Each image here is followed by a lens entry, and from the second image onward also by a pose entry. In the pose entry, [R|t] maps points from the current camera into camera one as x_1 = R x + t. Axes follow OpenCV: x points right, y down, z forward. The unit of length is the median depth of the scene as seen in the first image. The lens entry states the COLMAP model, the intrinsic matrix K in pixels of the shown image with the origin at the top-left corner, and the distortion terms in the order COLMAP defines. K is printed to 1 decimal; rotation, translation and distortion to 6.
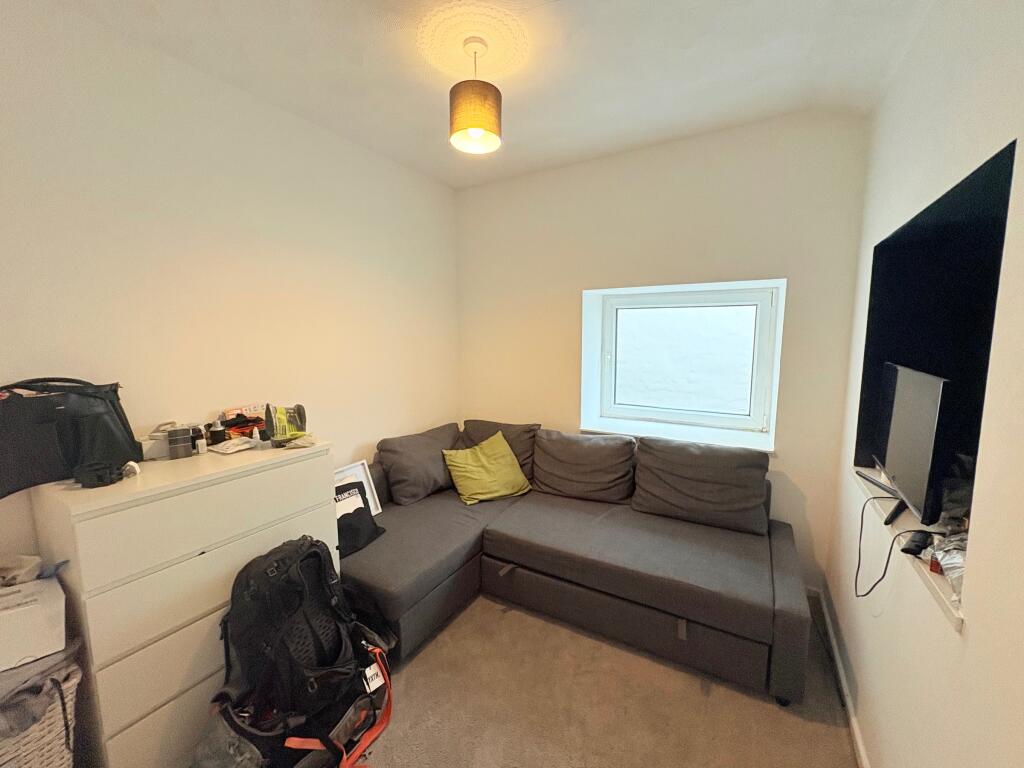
lens RADIAL K [[408.6, 0, 510.0], [0, 408.6, 384.2], [0, 0, 1]] dist [-0.001219, -0.000609]
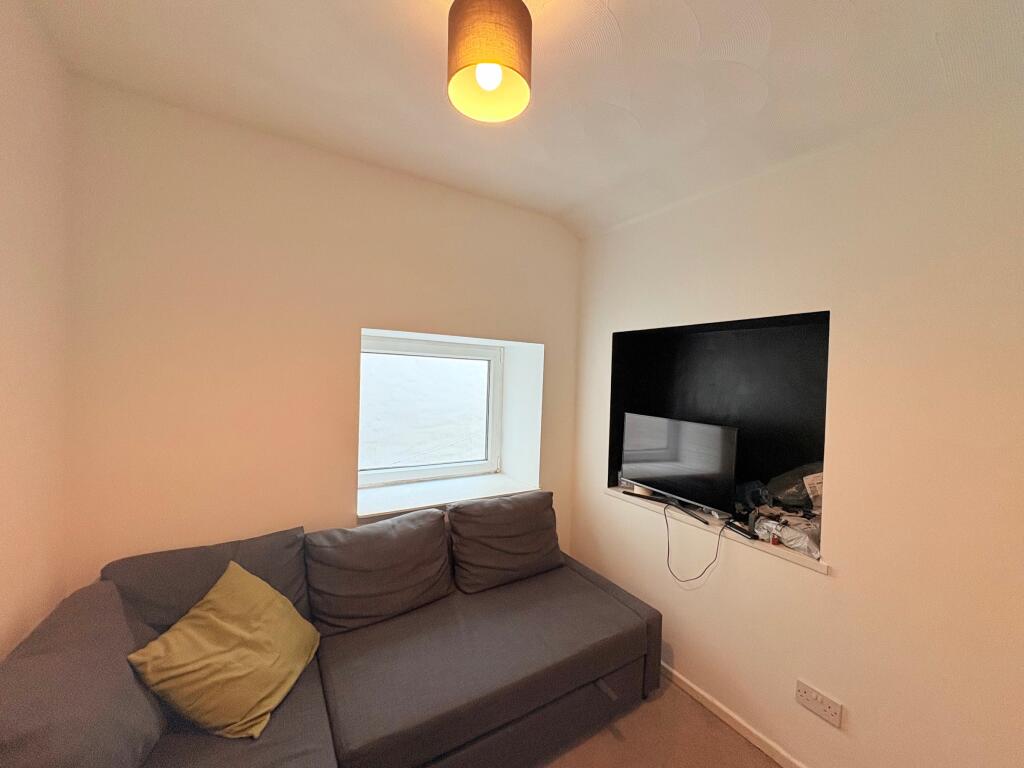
lens RADIAL K [[408.6, 0, 511.6], [0, 408.6, 383.5], [0, 0, 1]] dist [-0.001219, -0.000609]
pose [[0.463805, 0.001187, 0.885936, -0.378382], [0.069552, 0.996864, -0.037747, -0.086442], [-0.883203, 0.079126, 0.462268, 0.444683]]
